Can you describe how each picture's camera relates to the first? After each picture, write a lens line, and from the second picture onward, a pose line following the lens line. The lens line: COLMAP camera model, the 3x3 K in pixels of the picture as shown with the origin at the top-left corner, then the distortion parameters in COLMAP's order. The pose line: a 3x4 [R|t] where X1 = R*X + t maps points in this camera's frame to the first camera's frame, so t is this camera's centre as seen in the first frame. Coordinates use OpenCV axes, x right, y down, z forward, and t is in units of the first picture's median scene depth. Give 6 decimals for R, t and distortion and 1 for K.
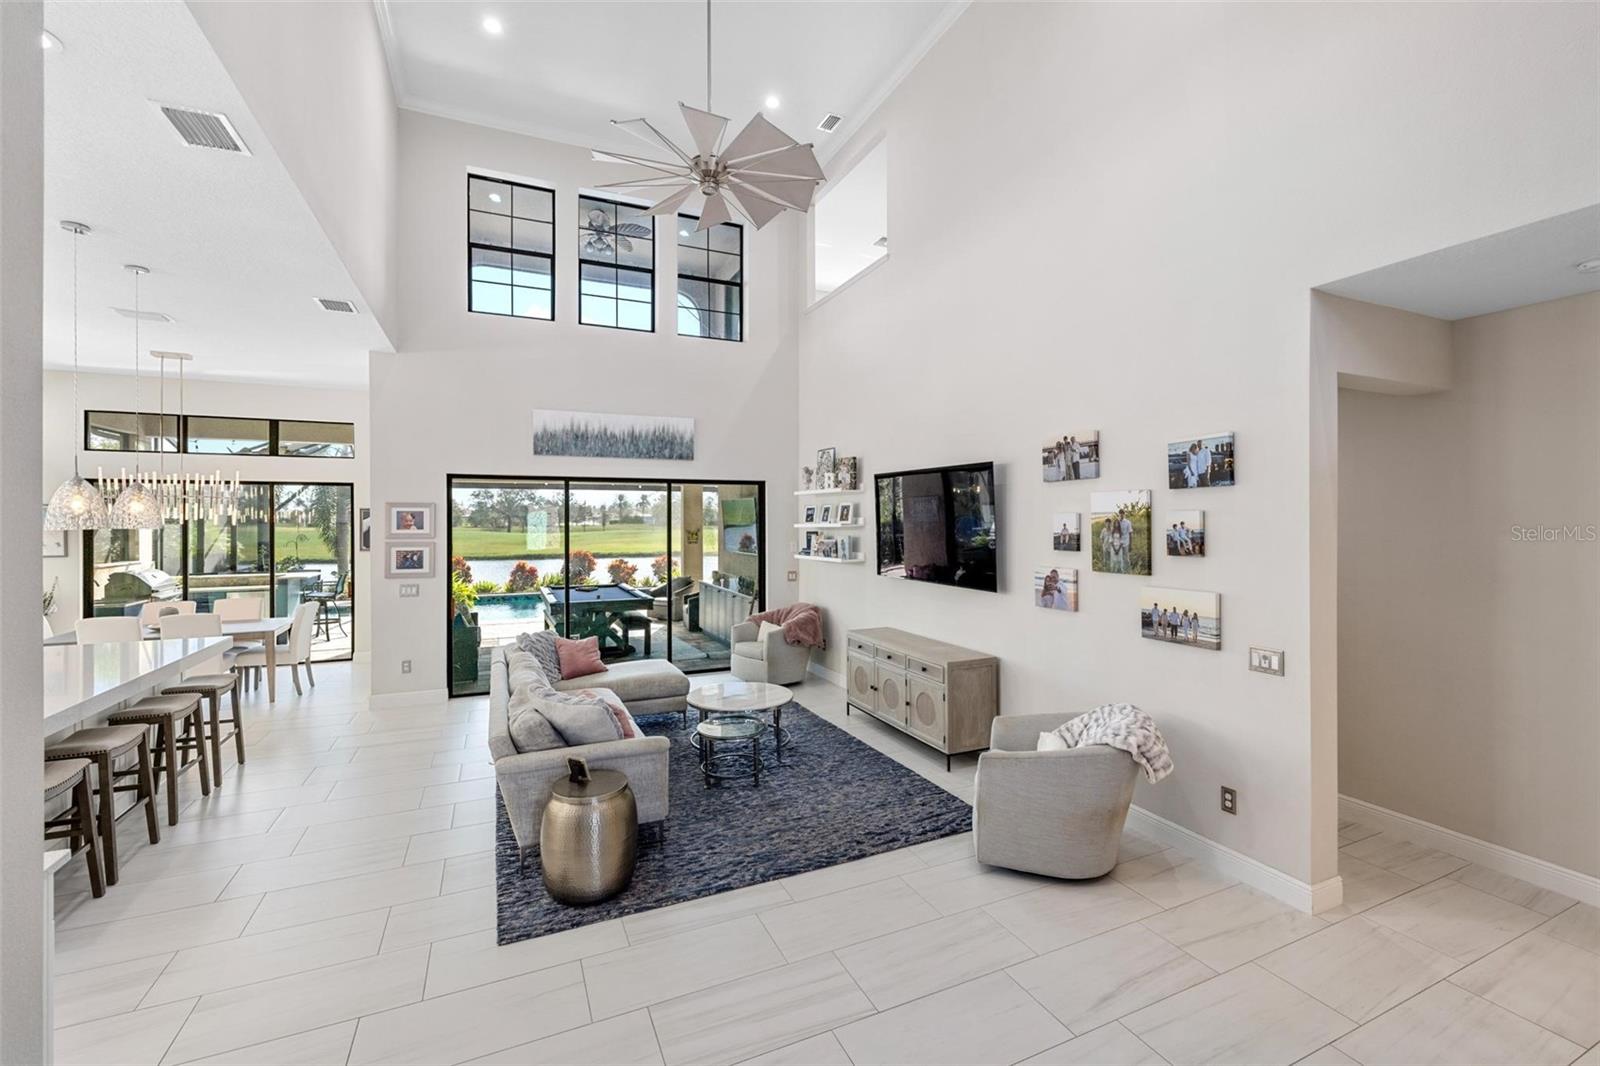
lens RADIAL K [[671.7, 0, 803.4], [0, 671.7, 521.0], [0, 0, 1]] dist [0.001942, 0.000495]
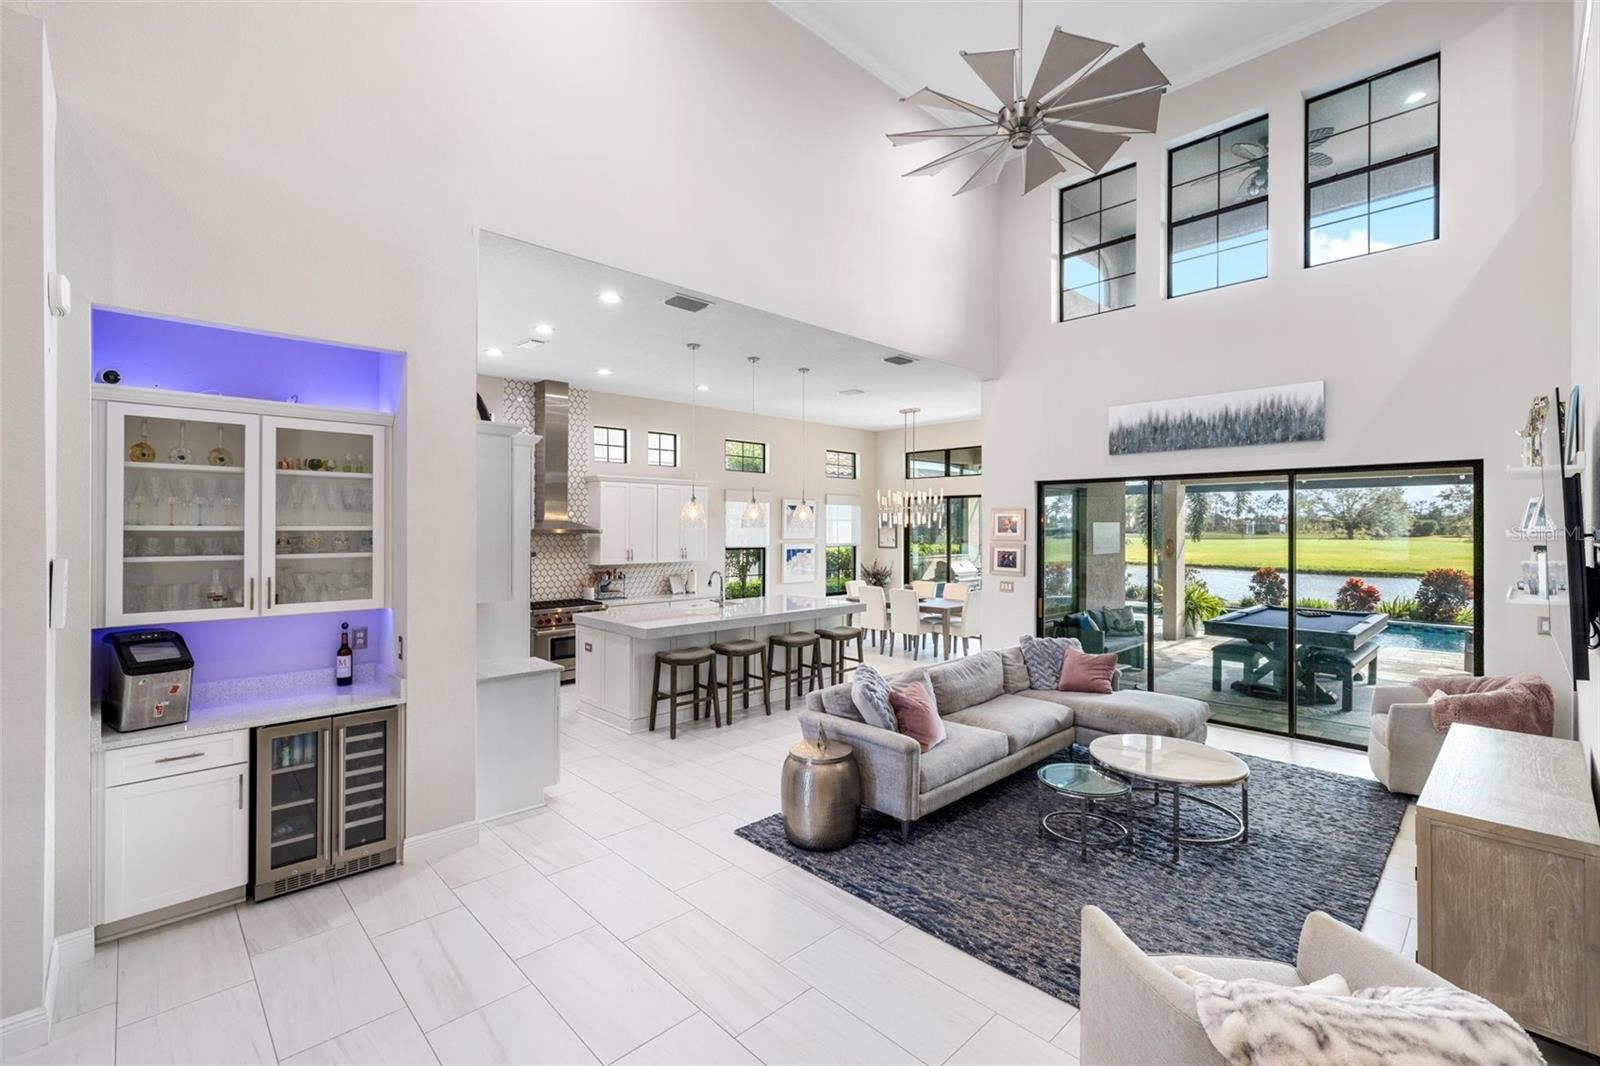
lens RADIAL K [[694.6, 0, 801.9], [0, 694.6, 526.9], [0, 0, 1]] dist [0.005339, 0.000526]
pose [[0.334334, 0.002960, -0.942450, 0.470962], [-0.004394, 0.999989, 0.001582, 0.003325], [0.942445, 0.003613, 0.334343, 0.333955]]
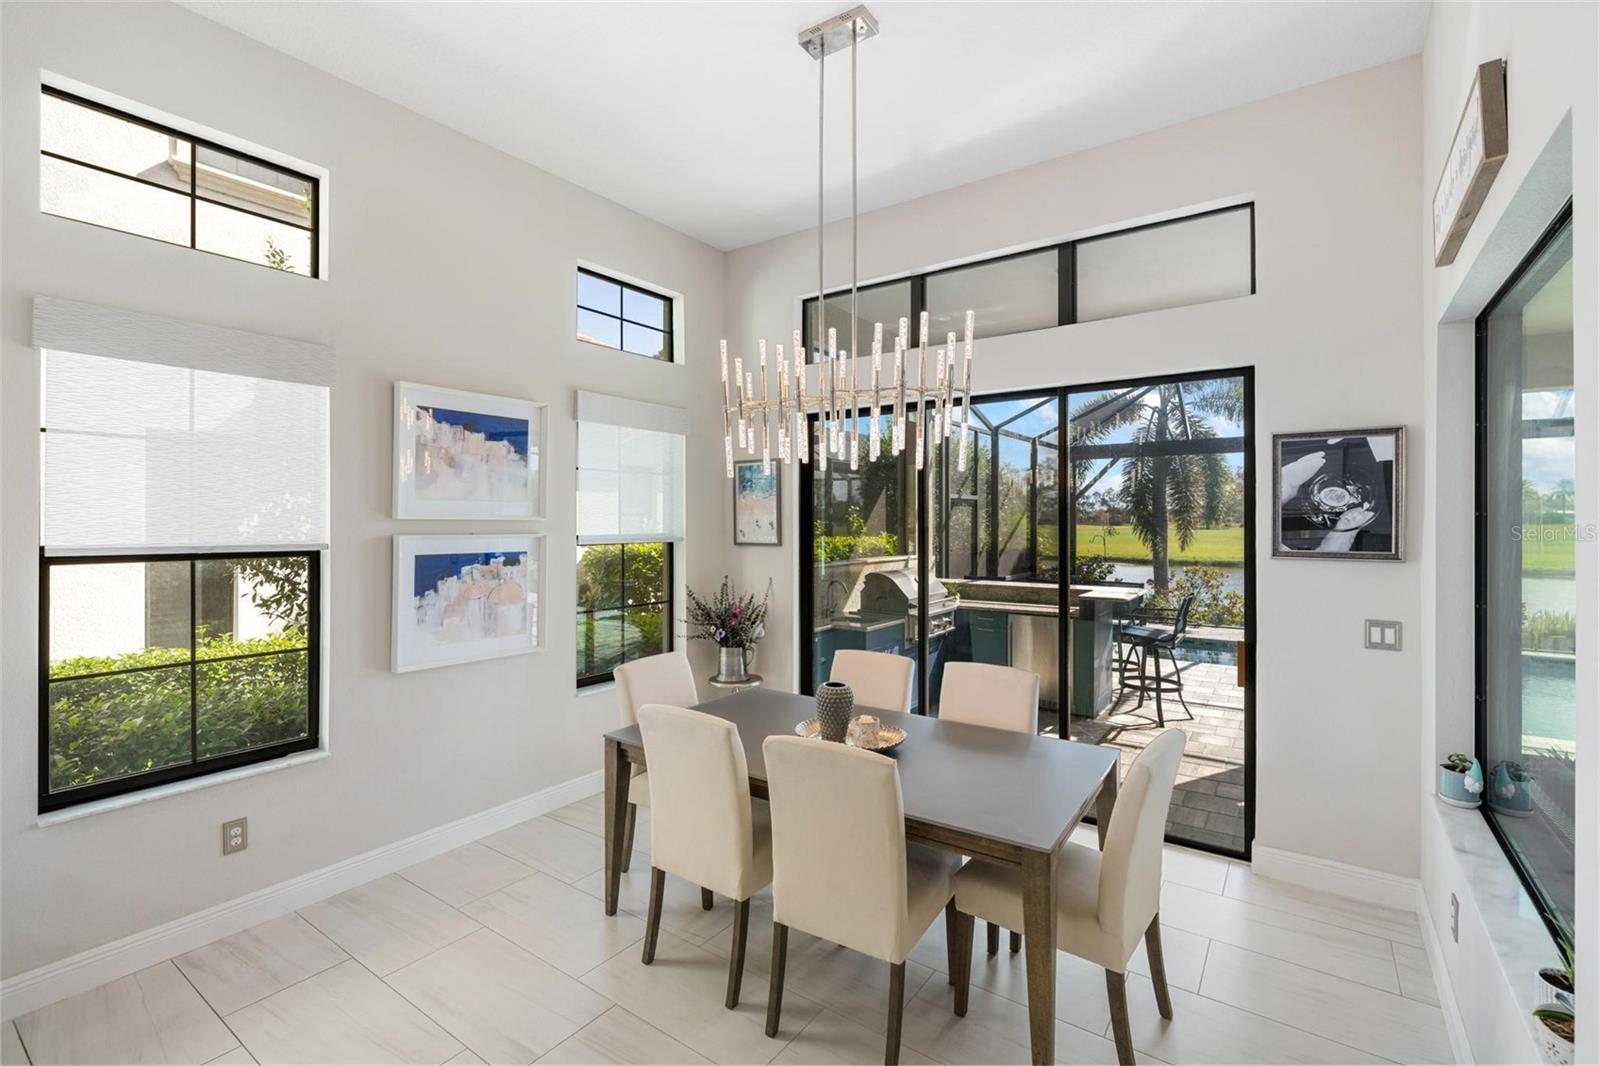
lens RADIAL K [[708.3, 0, 800.5], [0, 708.3, 519.6], [0, 0, 1]] dist [-0.008307, 0.000182]
pose [[0.499707, 0.000487, -0.866195, -0.712274], [-0.001257, 0.999999, -0.000163, 0.039428], [0.866194, 0.001170, 0.499707, 0.927132]]
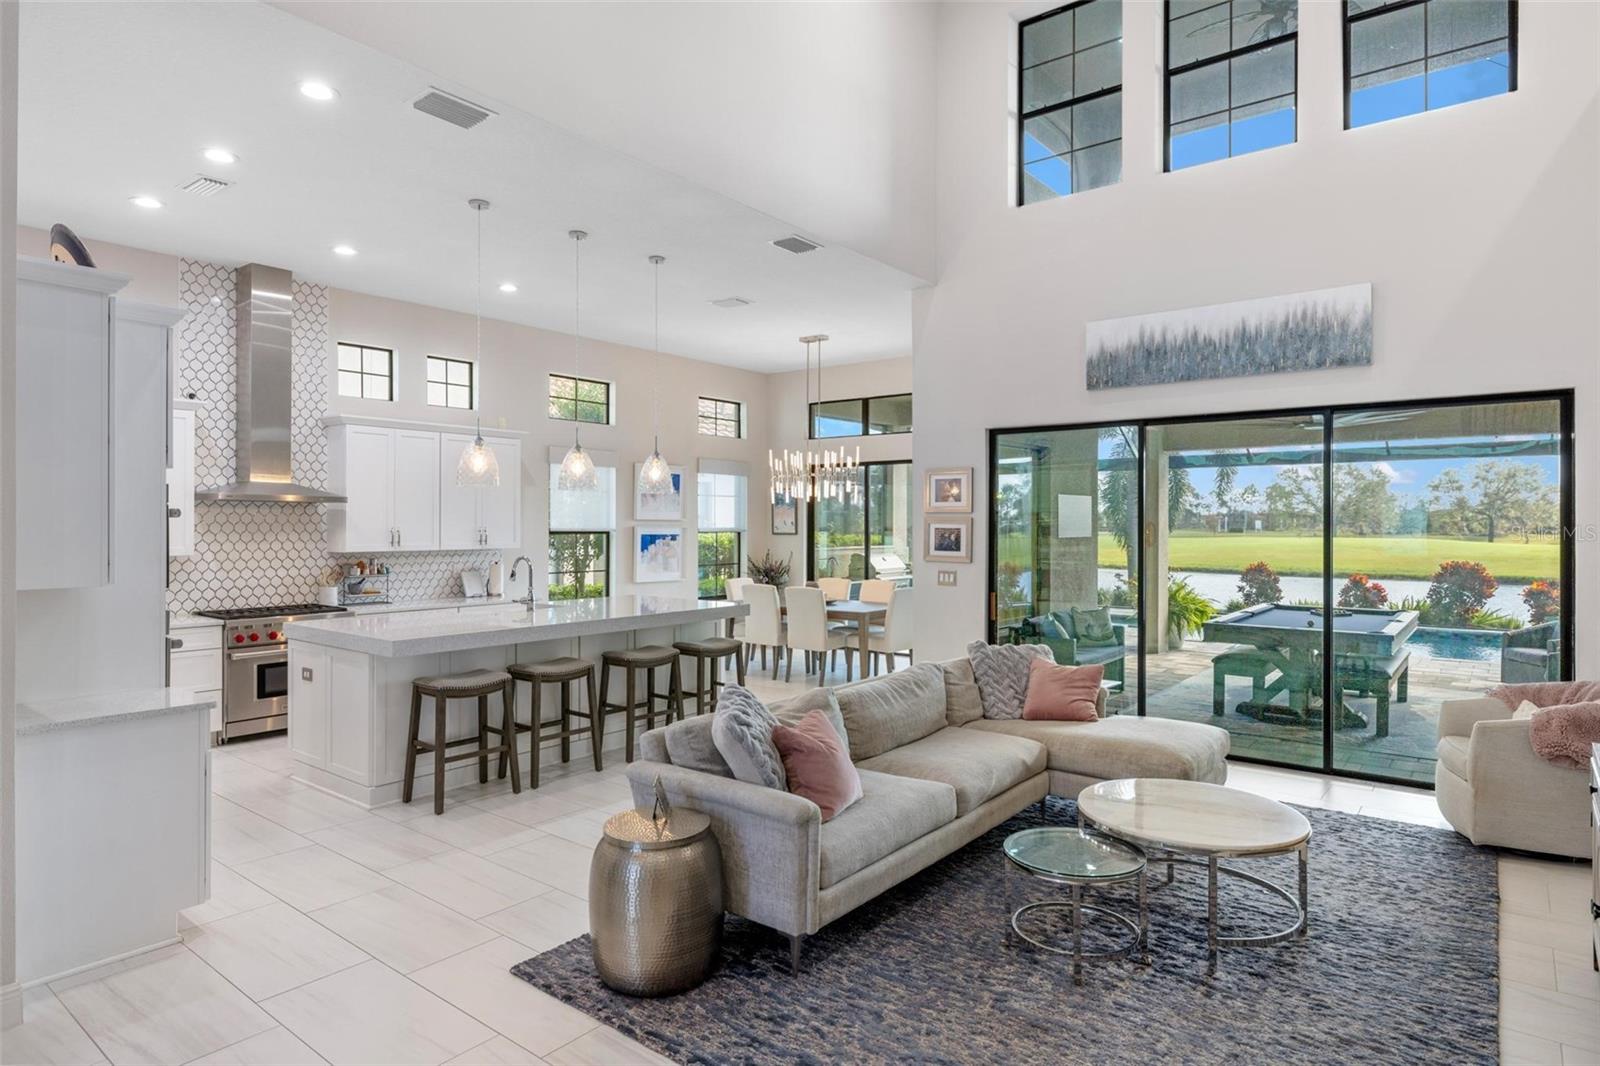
lens RADIAL K [[897.6, 0, 803.0], [0, 897.6, 525.8], [0, 0, 1]] dist [0.002283, -0.002320]
pose [[0.459479, 0.004005, -0.888180, 0.339176], [-0.004579, 0.999987, 0.002141, 0.046637], [0.888177, 0.003083, 0.459492, 0.415549]]
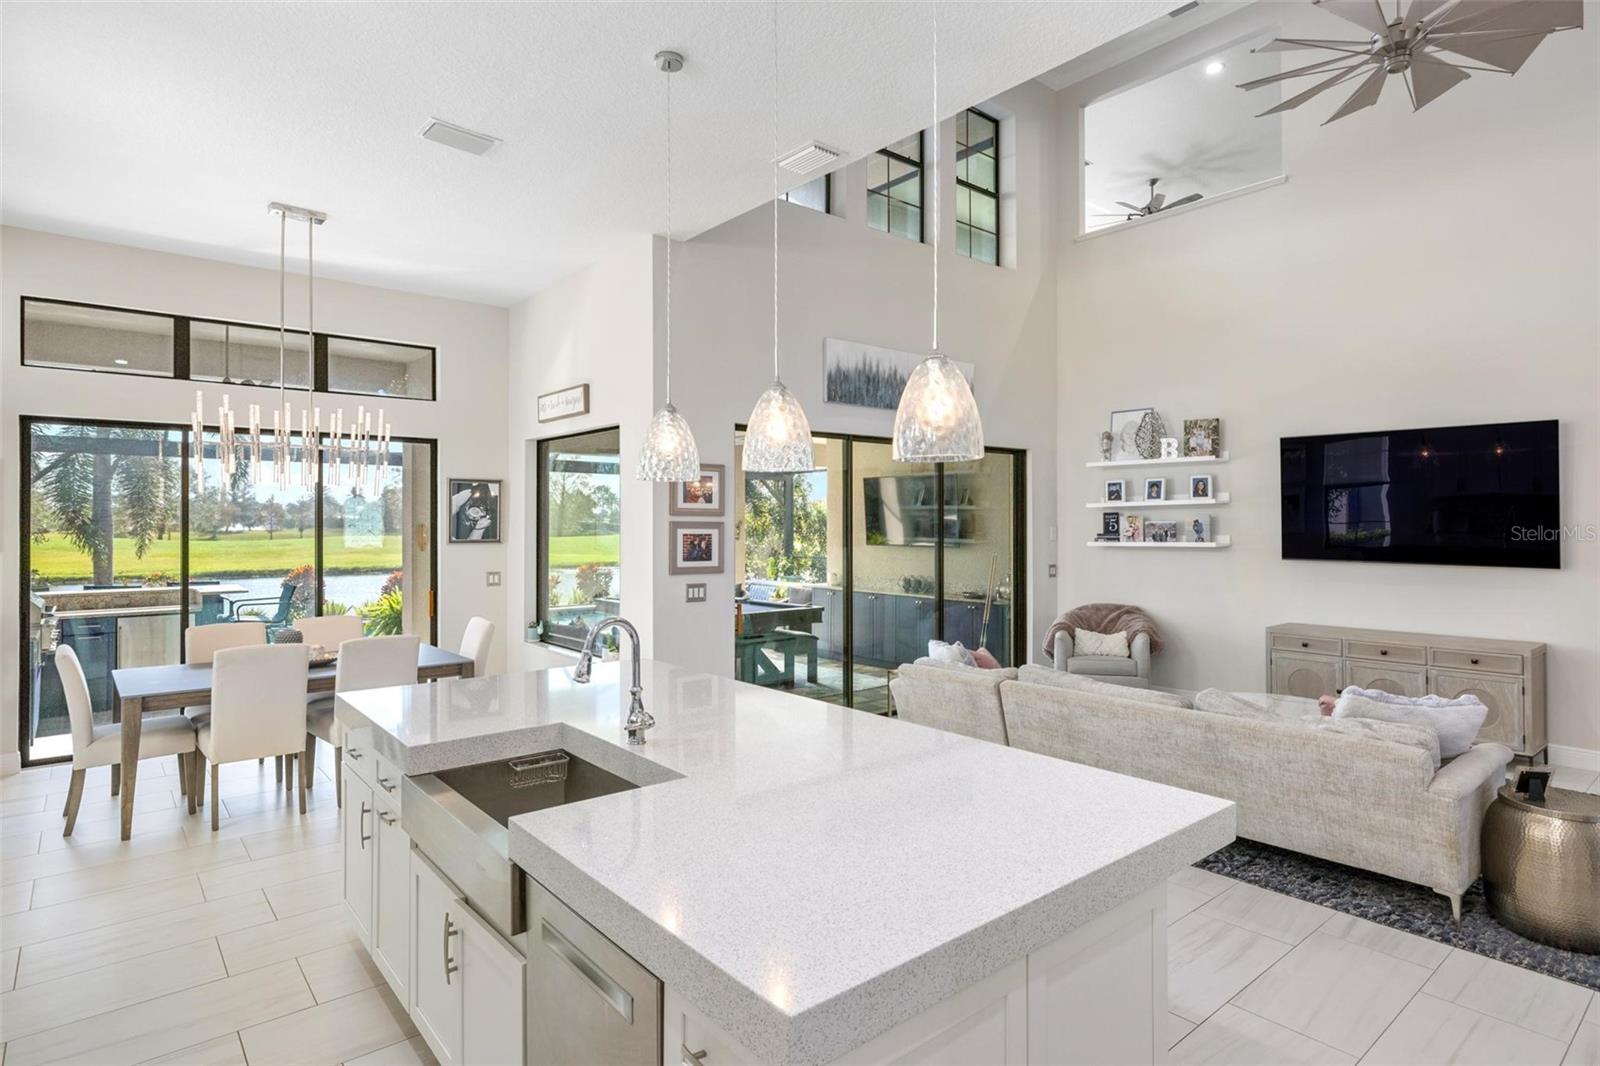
lens RADIAL K [[851.8, 0, 811.5], [0, 851.8, 517.6], [0, 0, 1]] dist [0.003876, -0.000738]
pose [[0.962057, 0.001120, 0.272848, -0.834089], [0.001313, 0.999961, -0.008735, 0.041400], [-0.272847, 0.008762, 0.962018, 0.165268]]
